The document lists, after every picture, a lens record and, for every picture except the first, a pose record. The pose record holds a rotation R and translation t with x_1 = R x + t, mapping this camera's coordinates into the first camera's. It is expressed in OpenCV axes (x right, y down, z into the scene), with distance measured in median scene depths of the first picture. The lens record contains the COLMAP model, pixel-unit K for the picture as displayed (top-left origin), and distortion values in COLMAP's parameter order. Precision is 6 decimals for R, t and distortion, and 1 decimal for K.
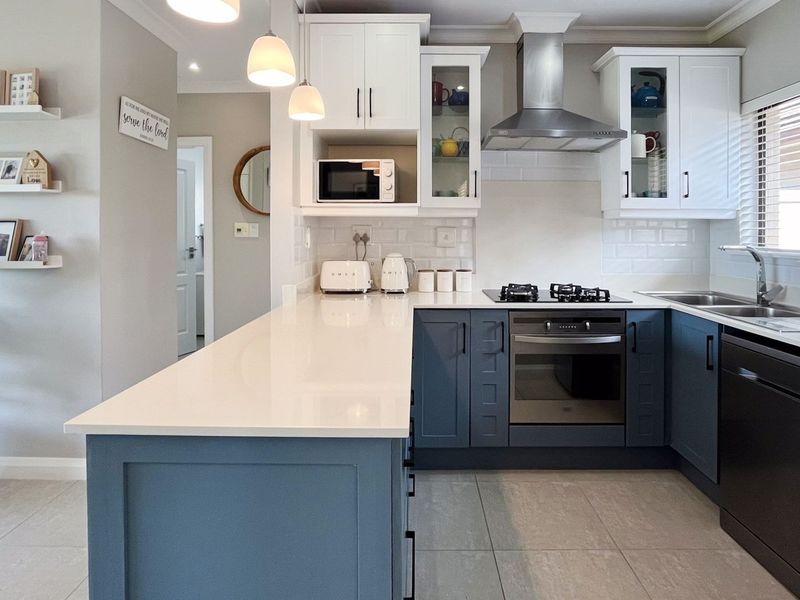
lens RADIAL K [[444.3, 0, 415.6], [0, 444.3, 233.4], [0, 0, 1]] dist [-0.030928, 0.000588]
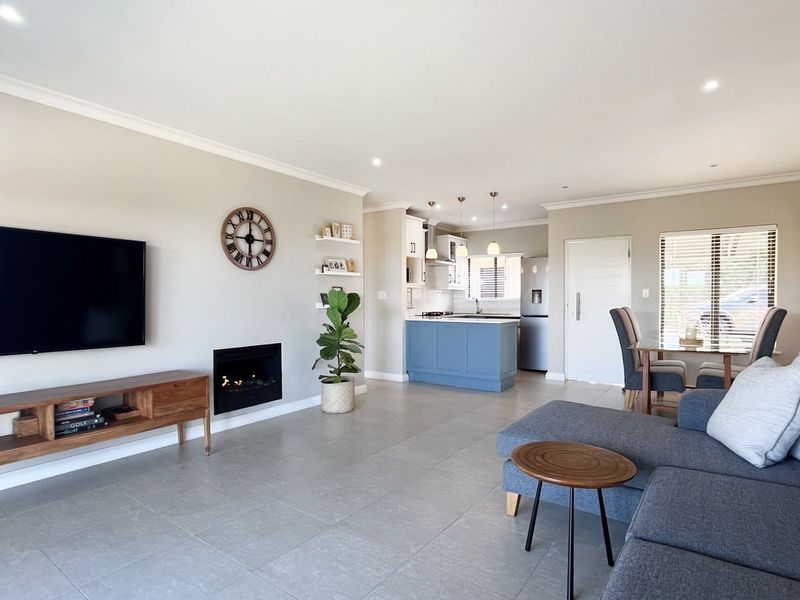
lens RADIAL K [[455.2, 0, 406.4], [0, 455.2, 302.4], [0, 0, 1]] dist [0.027503, -0.000391]
pose [[0.568817, -0.009496, 0.822409, -2.341194], [0.005780, 0.999955, 0.007549, 0.030706], [-0.822443, 0.000460, 0.568847, -0.580126]]
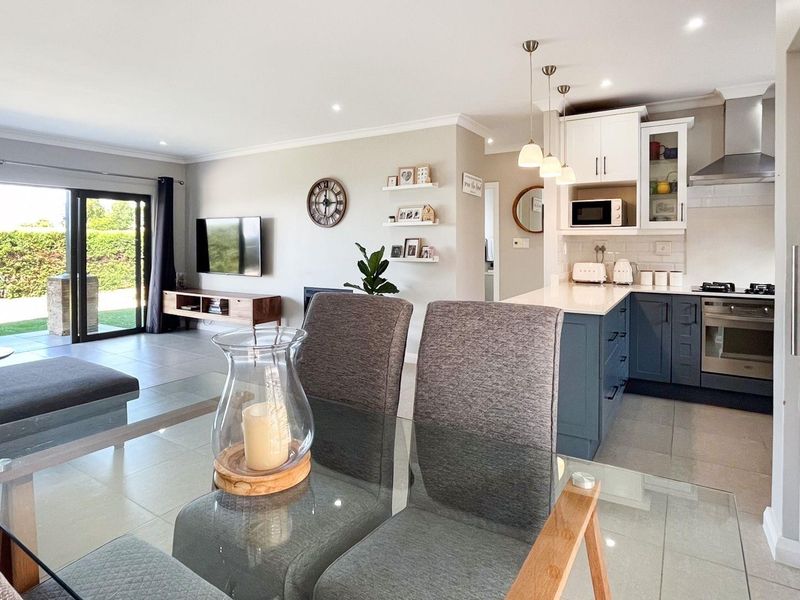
lens RADIAL K [[455.4, 0, 418.5], [0, 455.4, 246.6], [0, 0, 1]] dist [0.002007, 0.000315]
pose [[0.859278, 0.003938, -0.511494, 0.156924], [-0.002935, 0.999992, 0.002768, 0.001562], [0.511501, -0.000877, 0.859282, -0.738489]]
